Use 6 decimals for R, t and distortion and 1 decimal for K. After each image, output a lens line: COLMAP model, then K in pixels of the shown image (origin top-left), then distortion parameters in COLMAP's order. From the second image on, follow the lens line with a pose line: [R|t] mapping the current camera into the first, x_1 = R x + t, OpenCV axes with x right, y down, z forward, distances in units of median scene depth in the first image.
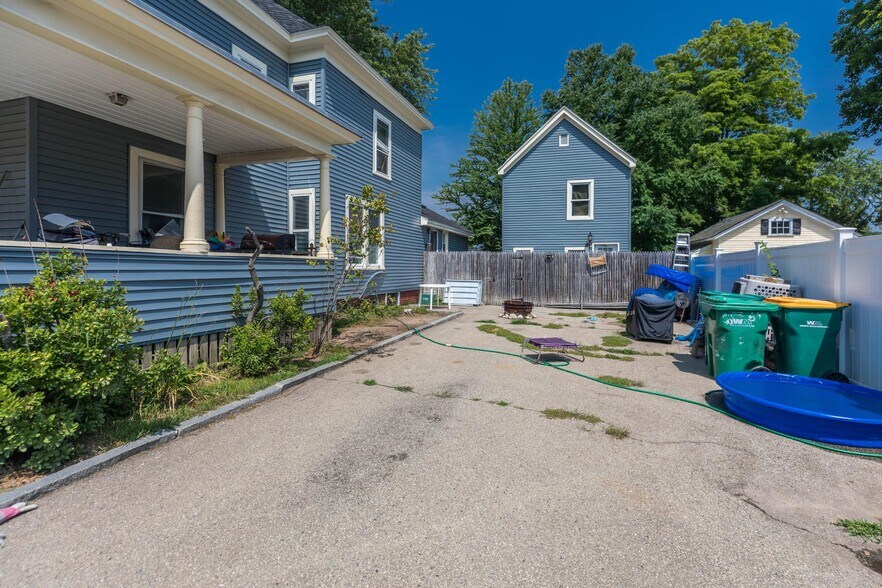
lens RADIAL K [[420.0, 0, 444.7], [0, 420.0, 266.4], [0, 0, 1]] dist [0.005432, 0.000027]
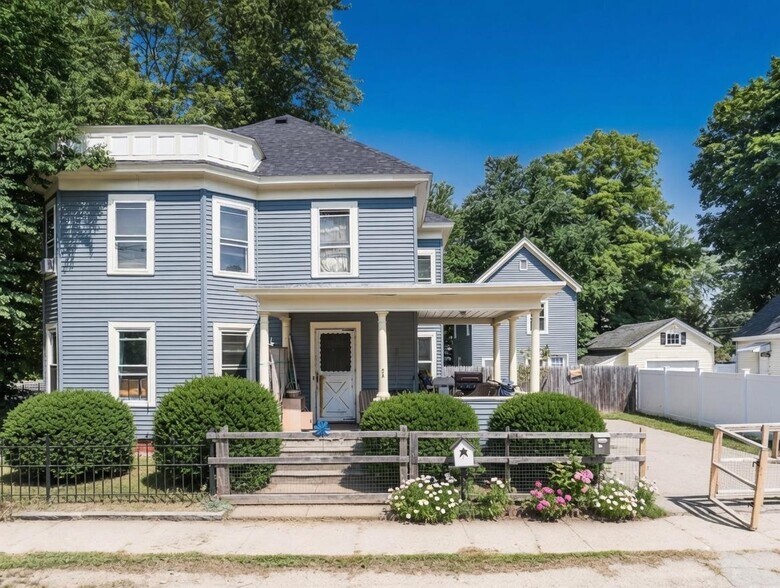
lens RADIAL K [[594.1, 0, 386.3], [0, 594.1, 358.1], [0, 0, 1]] dist [-0.035177, 0.009027]
pose [[0.953652, -0.018140, 0.300366, -0.572679], [0.016686, 0.999833, 0.007406, -0.061957], [-0.300450, -0.002051, 0.953795, -0.446689]]
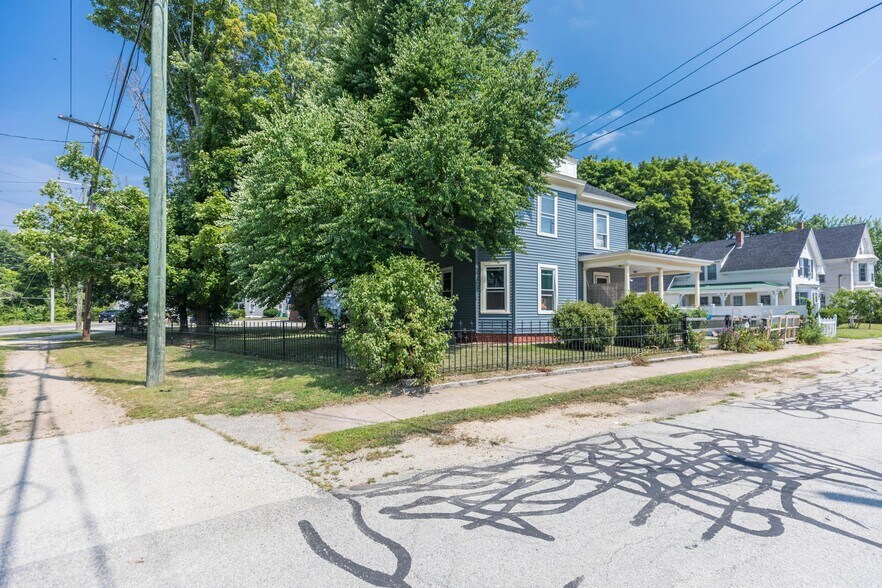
lens RADIAL K [[403.0, 0, 442.1], [0, 403.0, 303.3], [0, 0, 1]] dist [0.001161, 0.000021]
pose [[0.641069, 0.009329, 0.767427, -1.469752], [0.003897, 0.999874, -0.015410, -0.010509], [-0.767474, 0.012869, 0.640951, -0.019372]]
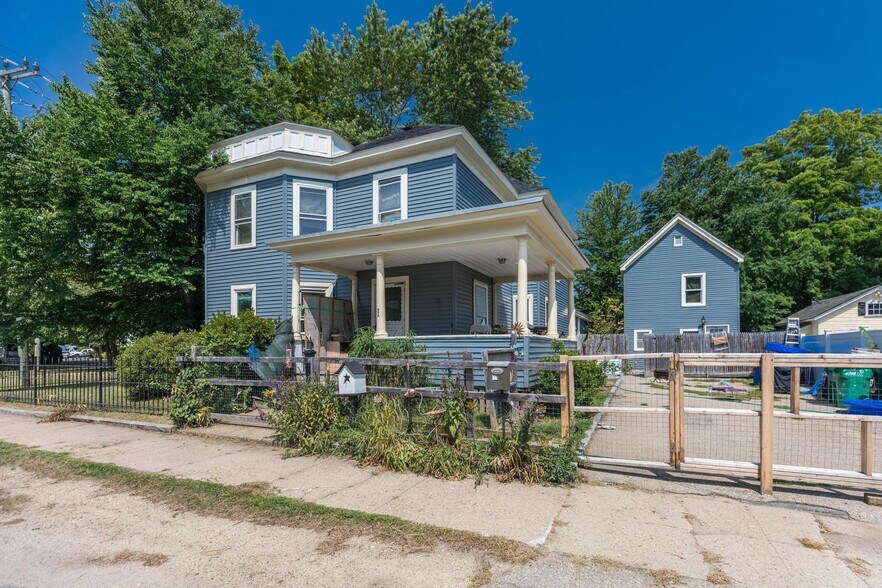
lens RADIAL K [[420.1, 0, 443.6], [0, 420.1, 348.3], [0, 0, 1]] dist [-0.005162, -0.000515]
pose [[0.991623, -0.010453, -0.128742, -0.235508], [0.010556, 0.999944, 0.000125, 0.002294], [0.128733, -0.001483, 0.991678, -0.288666]]
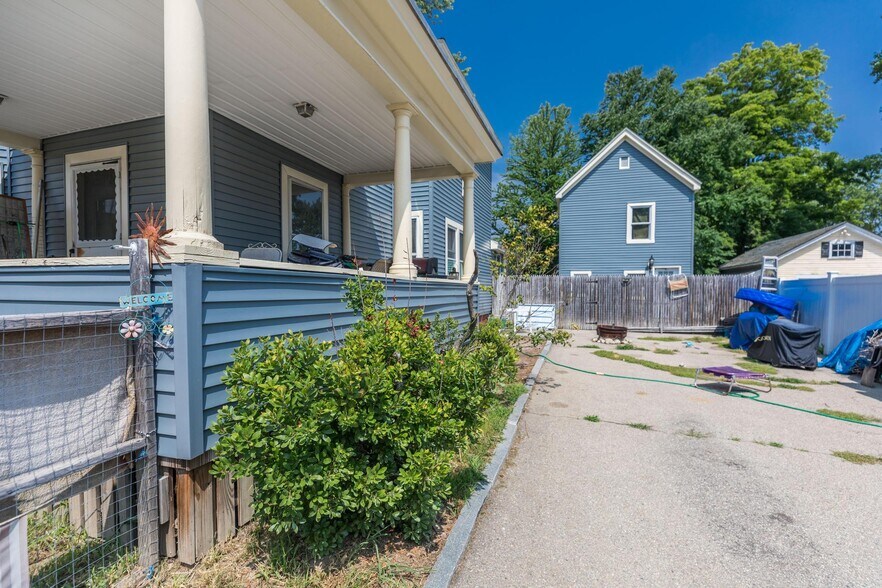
lens RADIAL K [[403.0, 0, 442.1], [0, 403.0, 303.3], [0, 0, 1]] dist [0.001161, 0.000021]
pose [[0.999960, -0.002967, -0.008478, -0.139347], [0.003250, 0.999432, 0.033545, -0.001914], [0.008374, -0.033572, 0.999401, 0.034264]]
